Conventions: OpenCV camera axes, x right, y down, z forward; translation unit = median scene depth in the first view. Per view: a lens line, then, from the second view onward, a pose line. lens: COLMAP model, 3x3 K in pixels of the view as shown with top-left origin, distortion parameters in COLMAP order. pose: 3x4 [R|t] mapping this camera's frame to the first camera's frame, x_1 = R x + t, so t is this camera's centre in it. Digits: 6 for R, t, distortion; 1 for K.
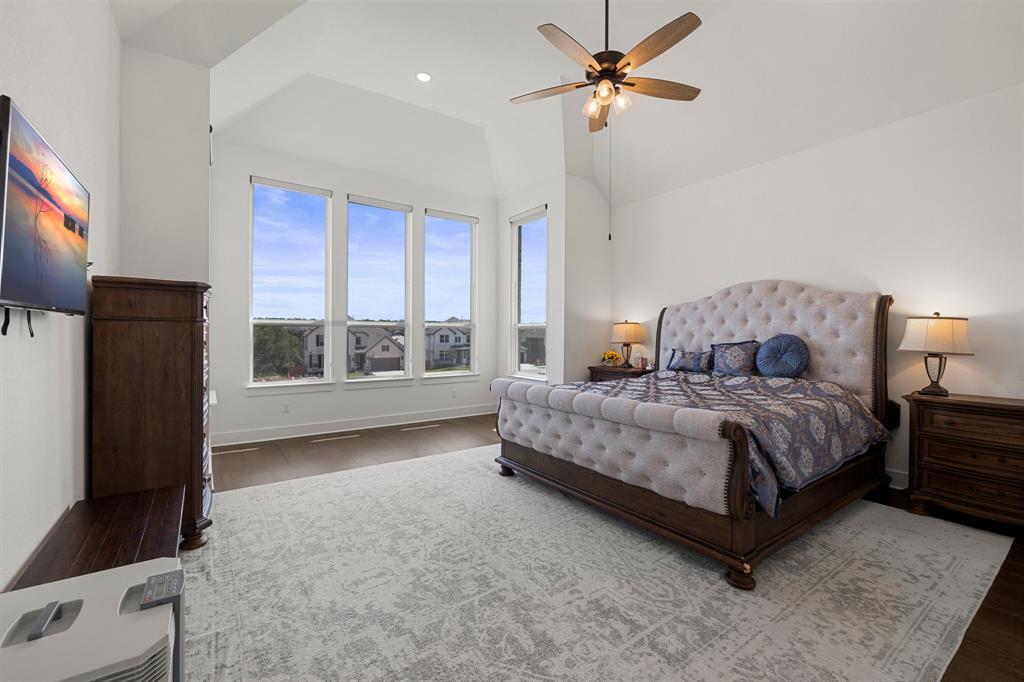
lens RADIAL K [[431.1, 0, 507.8], [0, 431.1, 334.2], [0, 0, 1]] dist [0.000768, -0.000177]
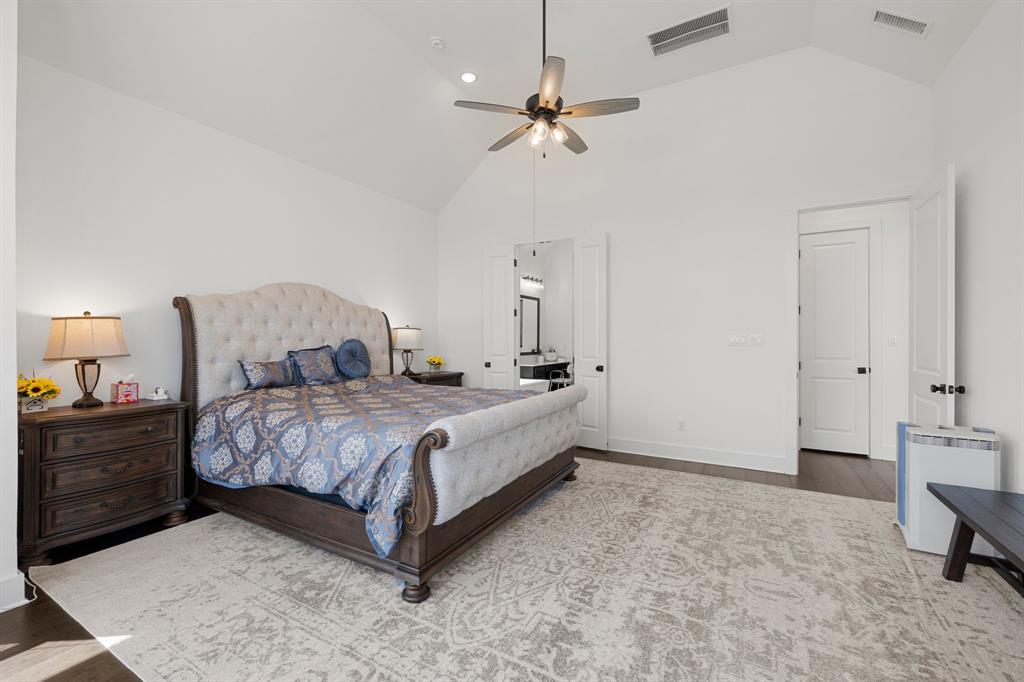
lens RADIAL K [[431.1, 0, 507.8], [0, 431.1, 334.2], [0, 0, 1]] dist [0.000768, -0.000177]
pose [[-0.427679, 0.005727, 0.903913, -0.898923], [-0.001124, 0.999976, -0.006867, -0.008396], [-0.903930, -0.003953, -0.427662, 1.850967]]
